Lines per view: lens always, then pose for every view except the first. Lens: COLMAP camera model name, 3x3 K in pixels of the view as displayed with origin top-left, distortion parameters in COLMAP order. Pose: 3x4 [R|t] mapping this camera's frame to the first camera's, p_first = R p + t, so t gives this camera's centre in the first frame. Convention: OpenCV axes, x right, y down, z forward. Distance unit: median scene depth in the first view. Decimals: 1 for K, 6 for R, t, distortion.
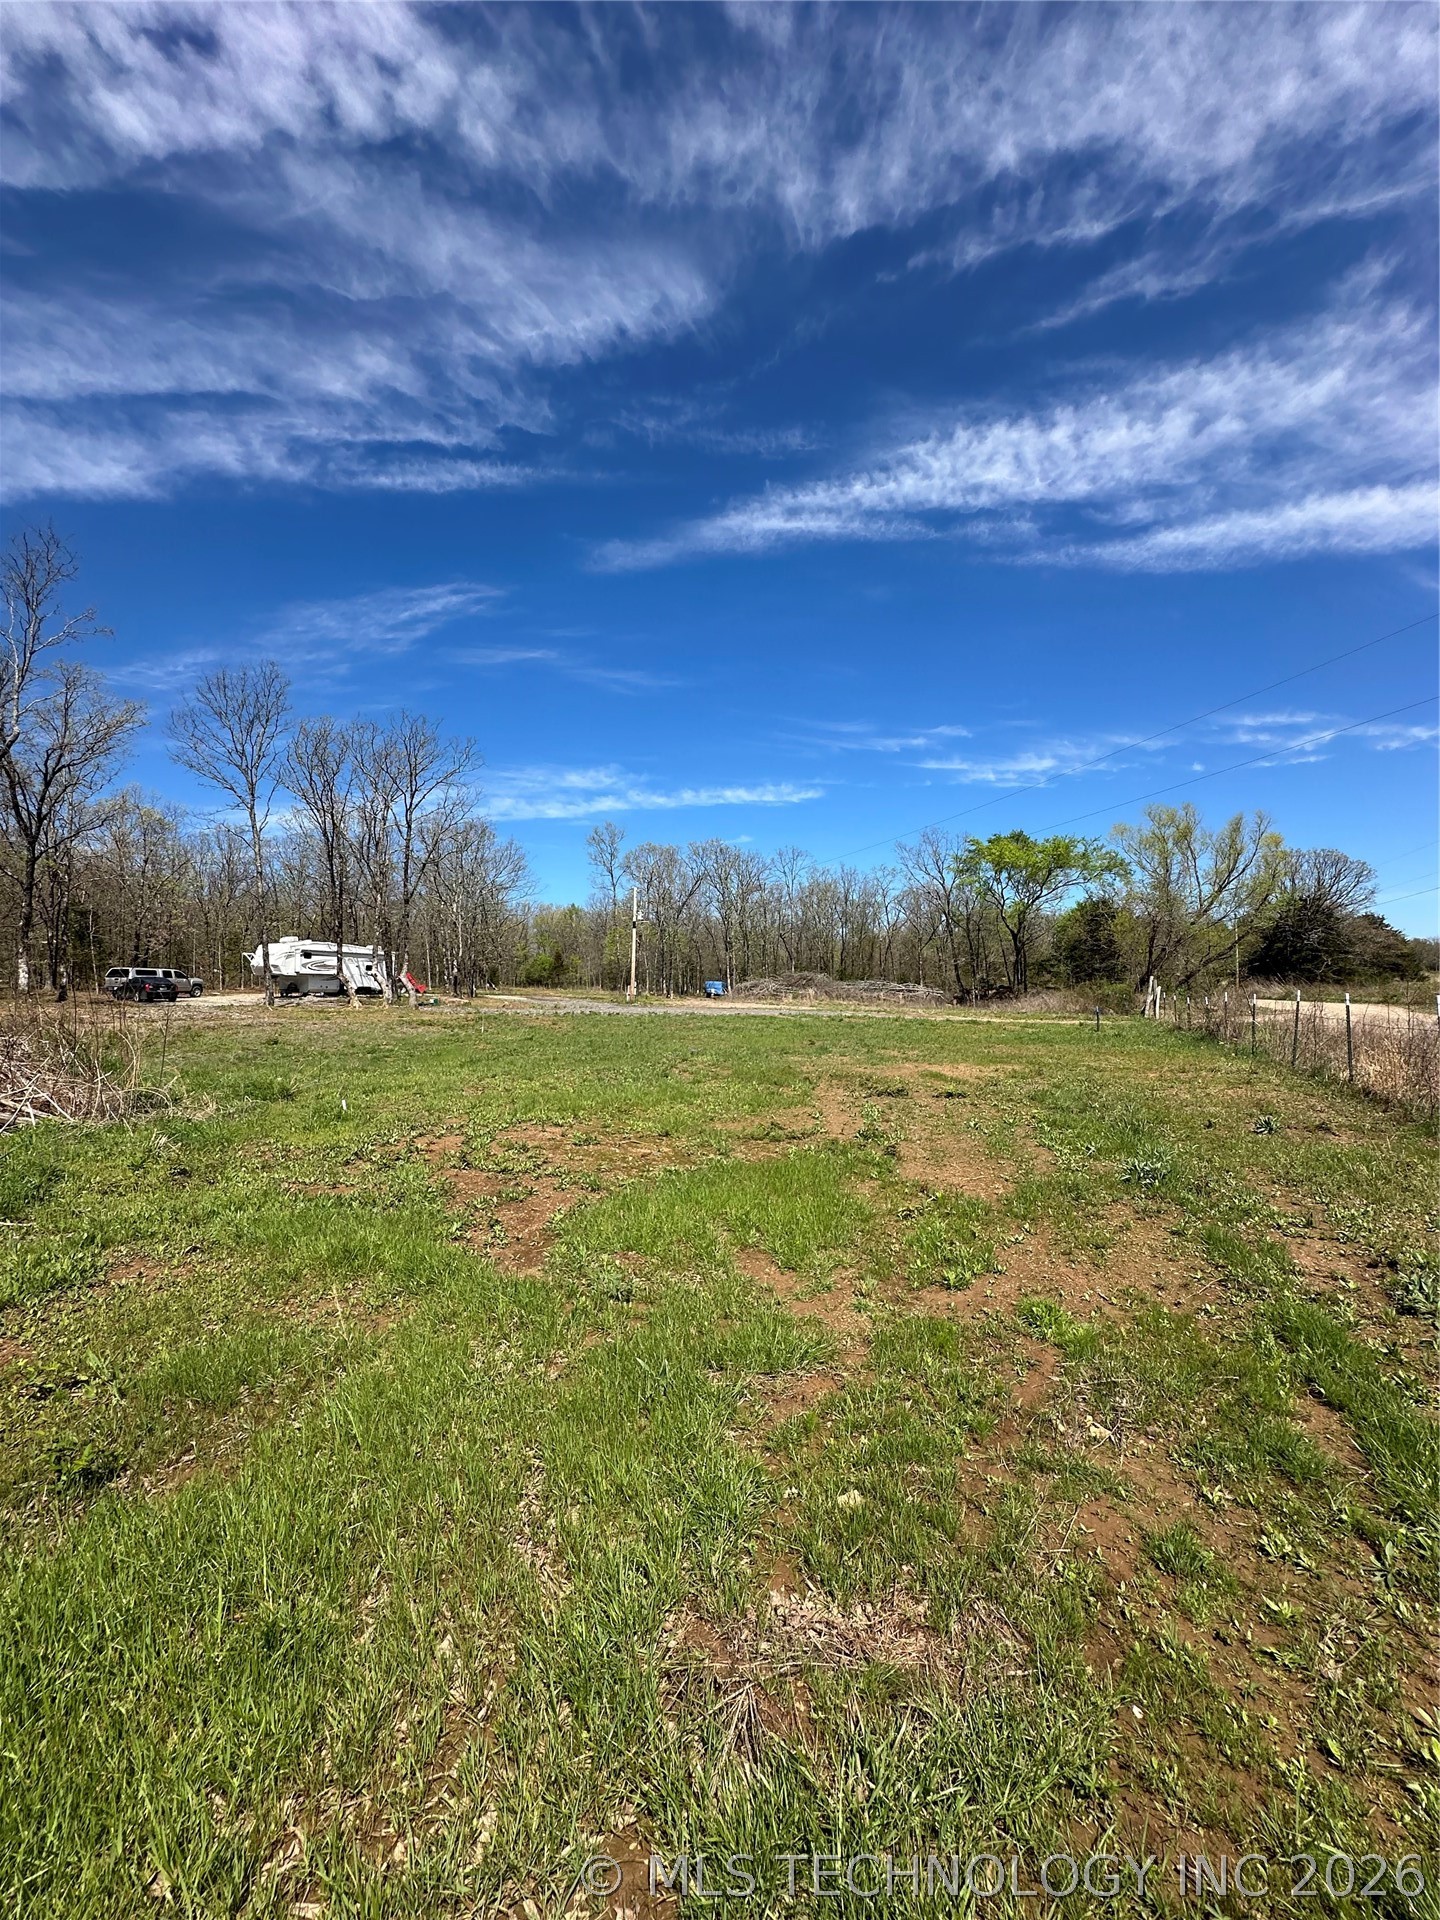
lens RADIAL K [[760.6, 0, 716.7], [0, 760.6, 966.5], [0, 0, 1]] dist [-0.003550, 0.000881]
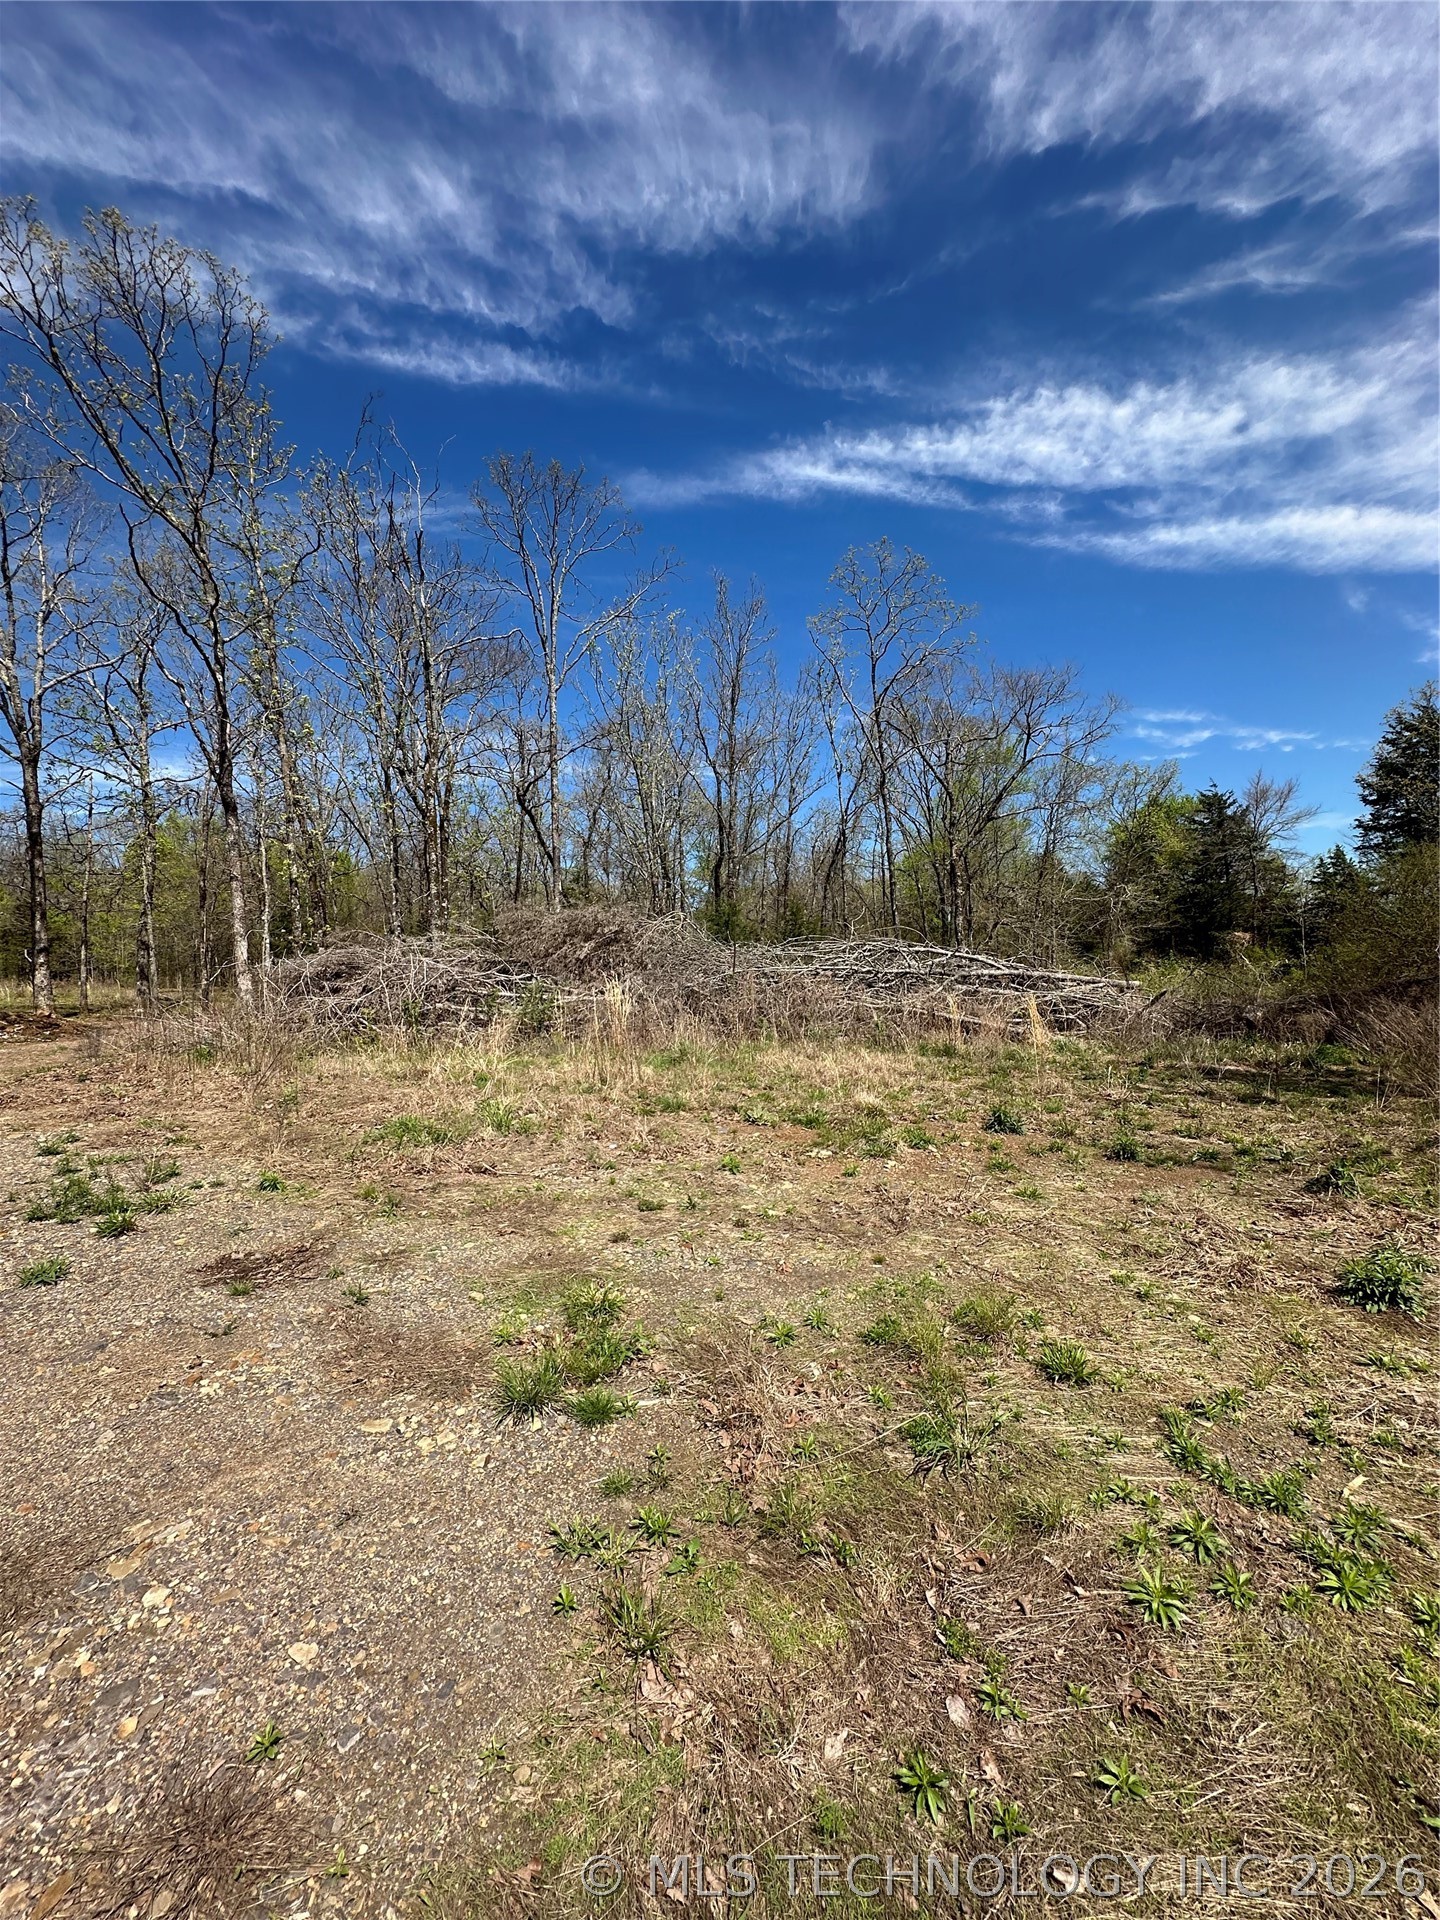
lens RADIAL K [[760.6, 0, 737.0], [0, 760.6, 963.0], [0, 0, 1]] dist [-0.003550, 0.000881]
pose [[0.975017, -0.015398, 0.221595, -0.273885], [0.008948, 0.999507, 0.030084, -0.013648], [-0.221949, -0.027349, 0.974675, 0.112209]]
